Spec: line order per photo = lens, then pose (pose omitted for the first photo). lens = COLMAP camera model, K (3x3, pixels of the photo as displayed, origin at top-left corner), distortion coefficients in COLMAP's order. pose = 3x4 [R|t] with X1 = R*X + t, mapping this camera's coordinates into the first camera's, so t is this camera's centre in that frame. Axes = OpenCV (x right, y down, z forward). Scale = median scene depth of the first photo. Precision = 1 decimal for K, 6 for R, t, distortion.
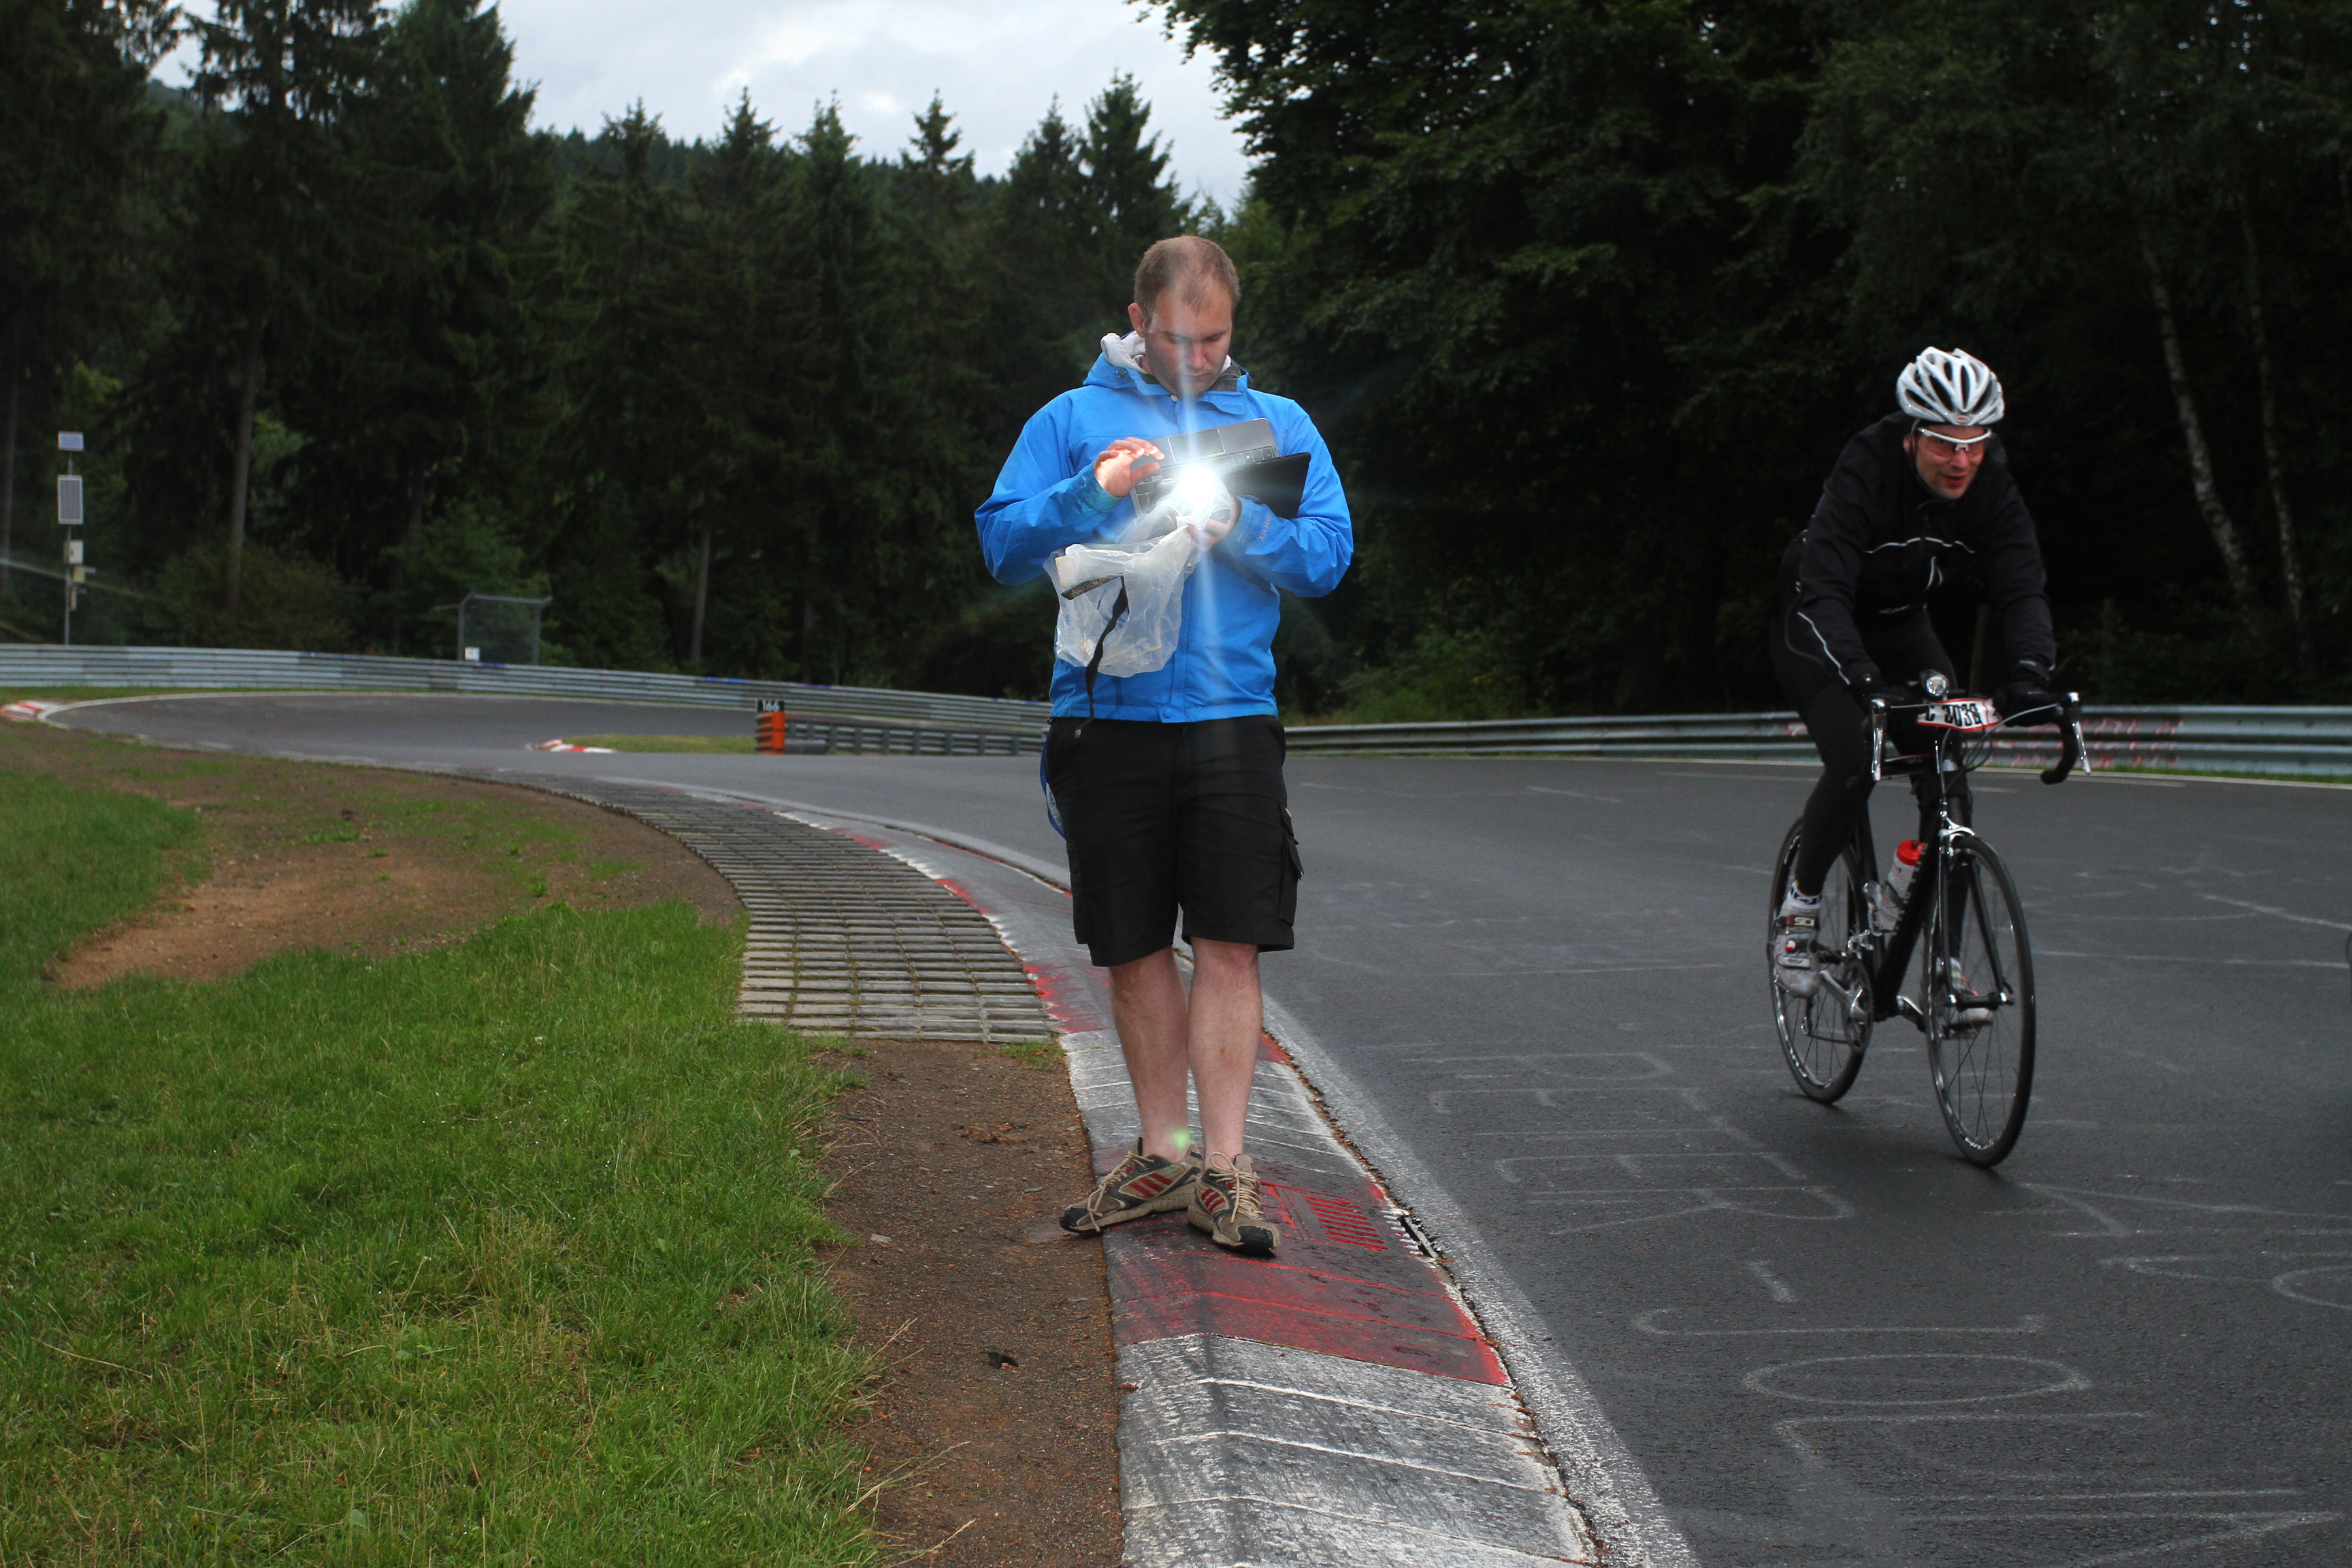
lens RADIAL K [[4005.1, 0, 1176.0], [0, 4005.1, 784.0], [0, 0, 1]] dist [0.148519, 0.010335]
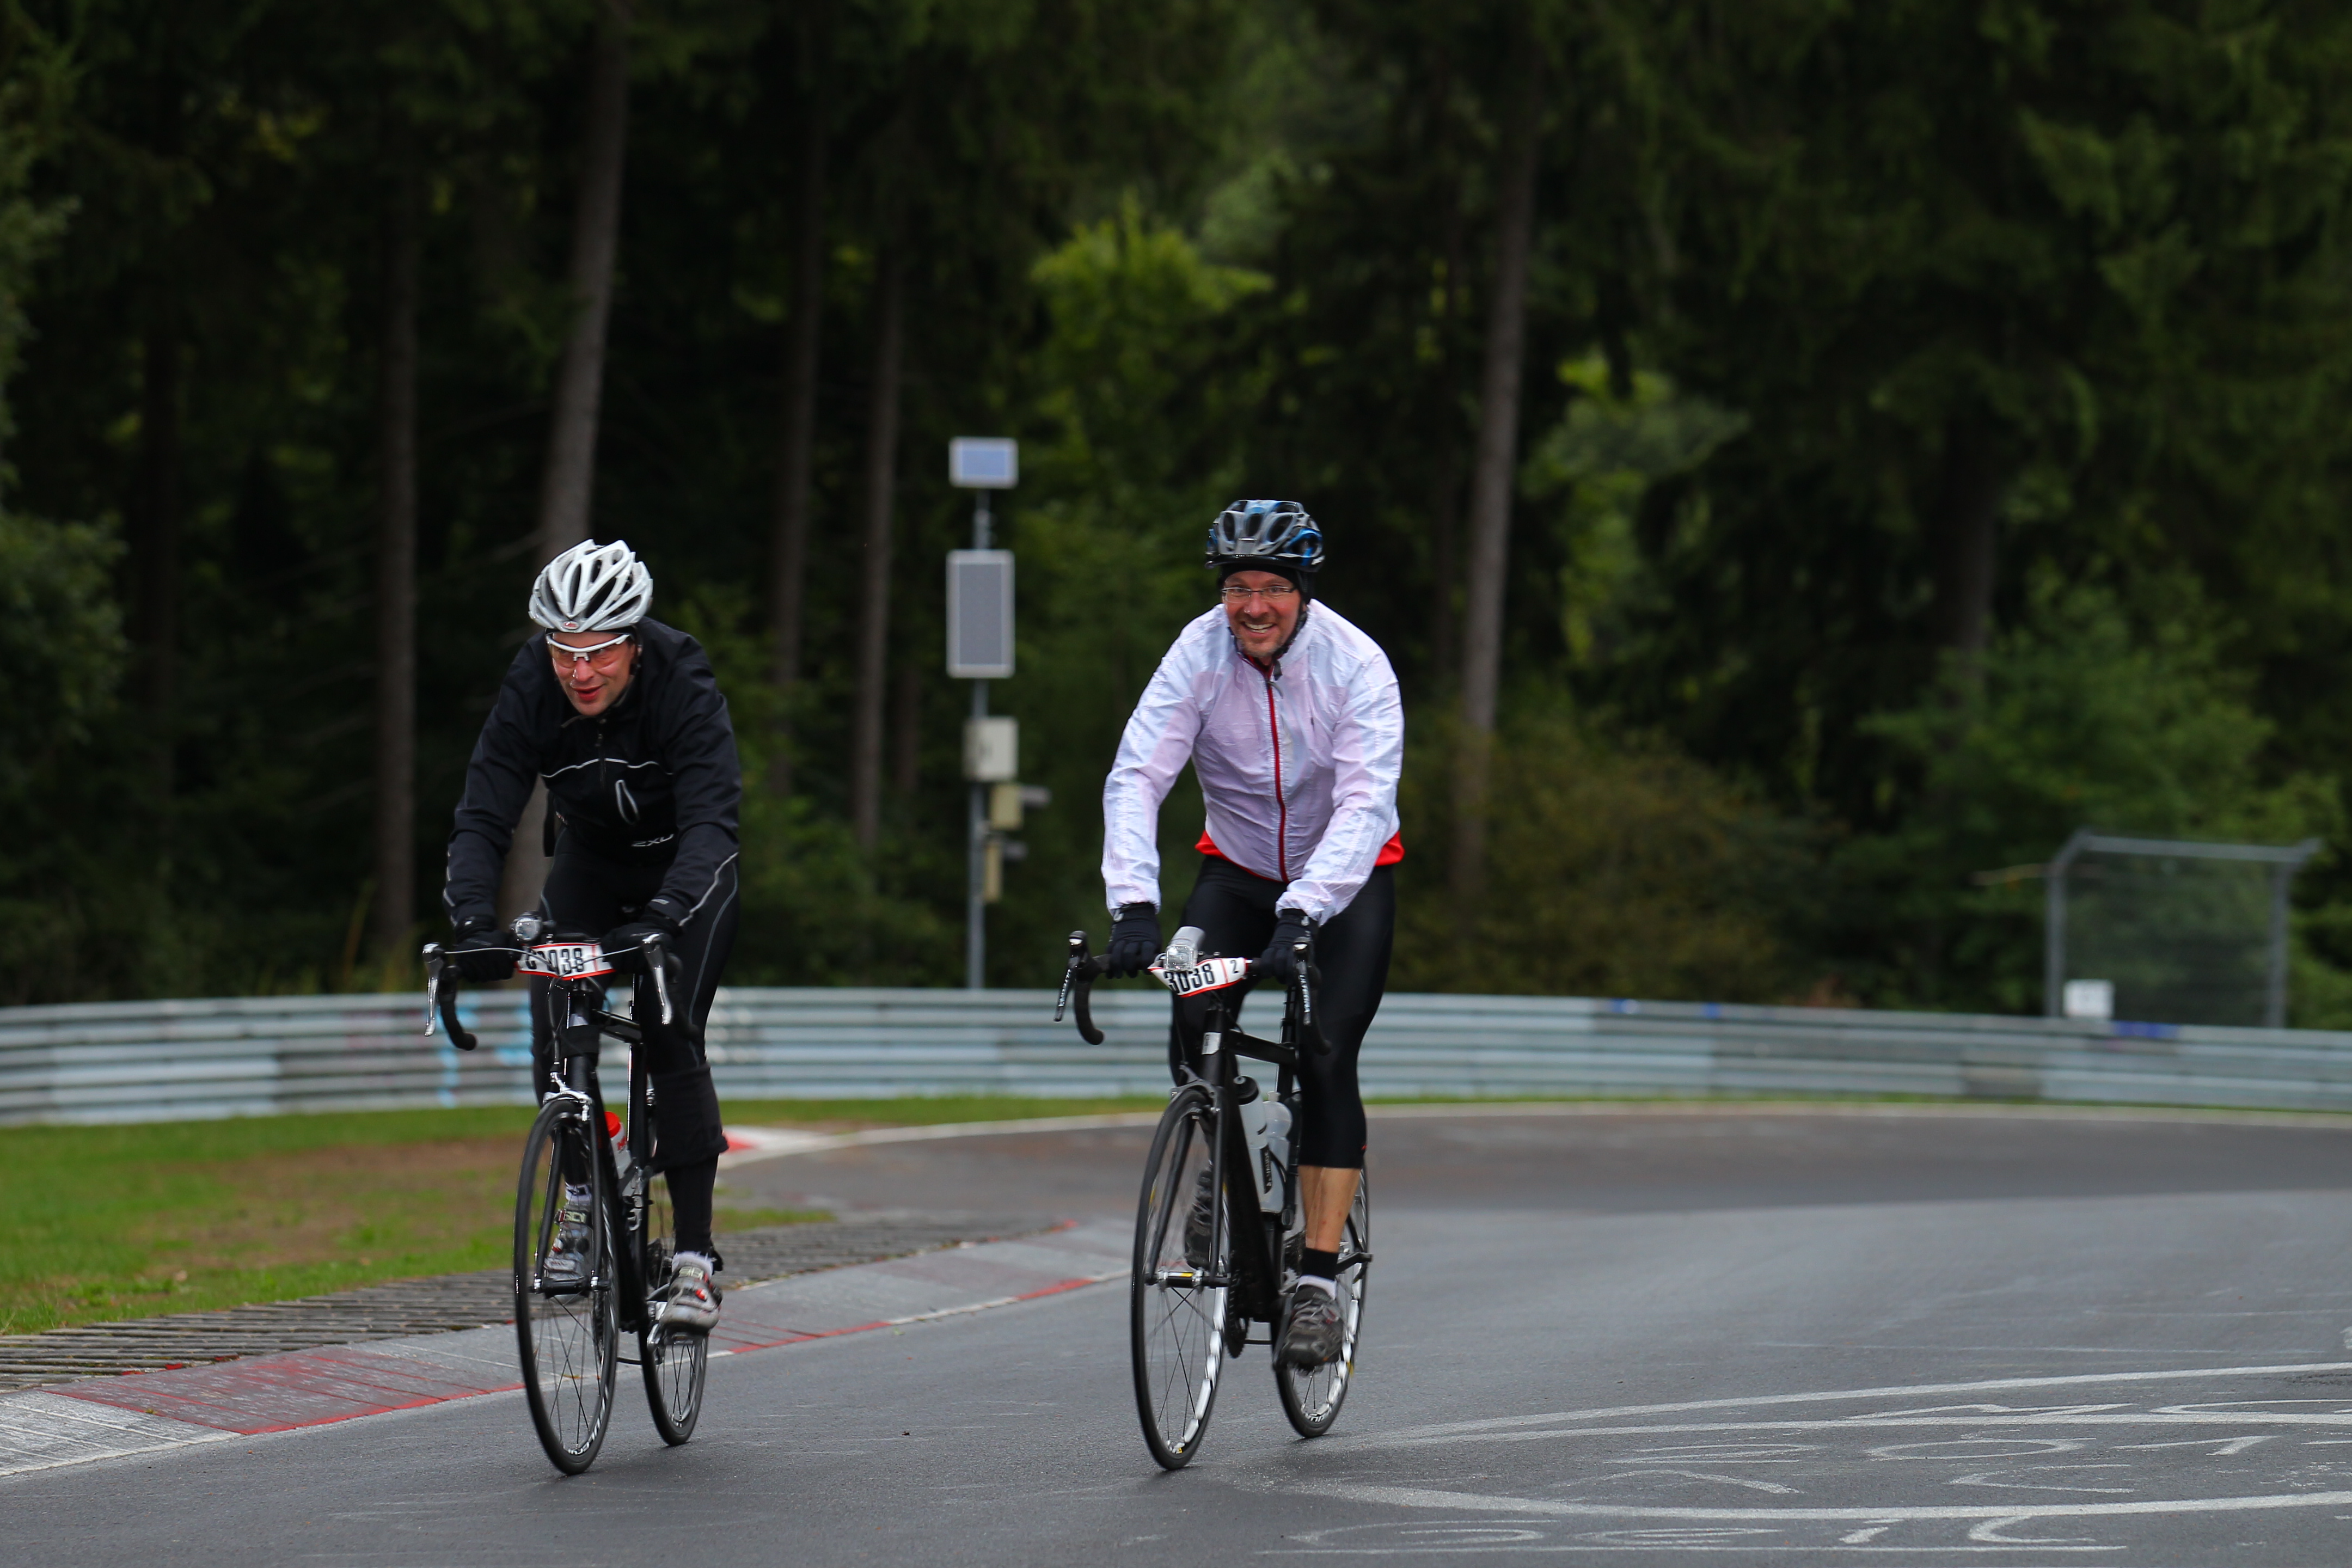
lens RADIAL K [[12333.1, 0, 1176.0], [0, 12333.1, 784.0], [0, 0, 1]] dist [0.139385, 5.029978]
pose [[0.957189, -0.018103, -0.288896, 0.069608], [0.003419, 0.998680, -0.051250, 0.005216], [0.289442, 0.048068, 0.955988, -0.096935]]
